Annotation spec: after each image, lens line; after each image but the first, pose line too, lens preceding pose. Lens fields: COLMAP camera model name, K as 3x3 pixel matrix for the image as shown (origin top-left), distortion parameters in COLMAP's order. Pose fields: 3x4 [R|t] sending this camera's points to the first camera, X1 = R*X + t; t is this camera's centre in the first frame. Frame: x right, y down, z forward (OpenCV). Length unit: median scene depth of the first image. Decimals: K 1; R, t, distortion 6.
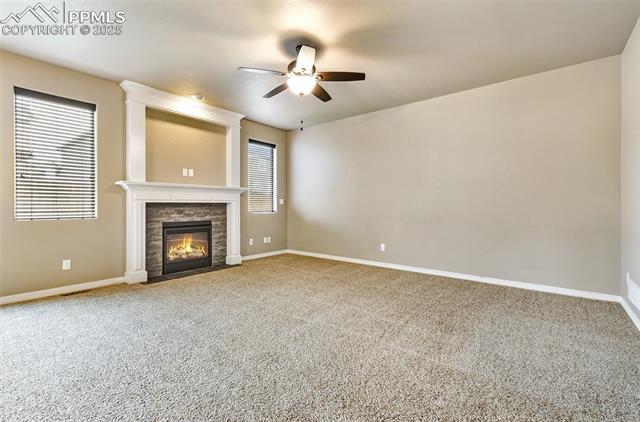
lens RADIAL K [[283.0, 0, 319.3], [0, 283.0, 207.4], [0, 0, 1]] dist [0.000936, -0.000281]
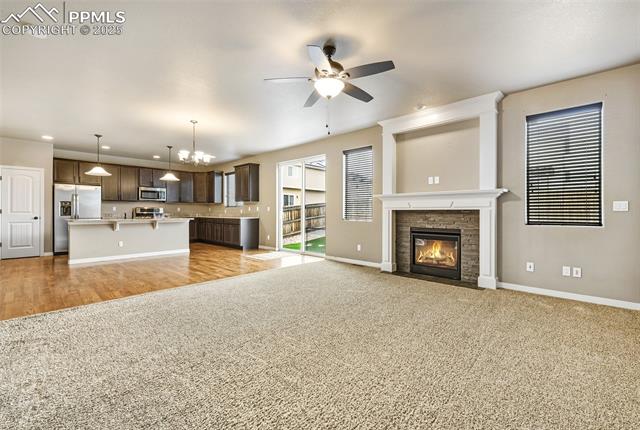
lens RADIAL K [[275.3, 0, 322.1], [0, 275.3, 211.8], [0, 0, 1]] dist [-0.004083, -0.000606]
pose [[-0.087464, -0.000418, -0.996168, 0.560872], [-0.010972, 0.999940, 0.000544, -0.005677], [0.996107, 0.010978, -0.087463, 0.690800]]
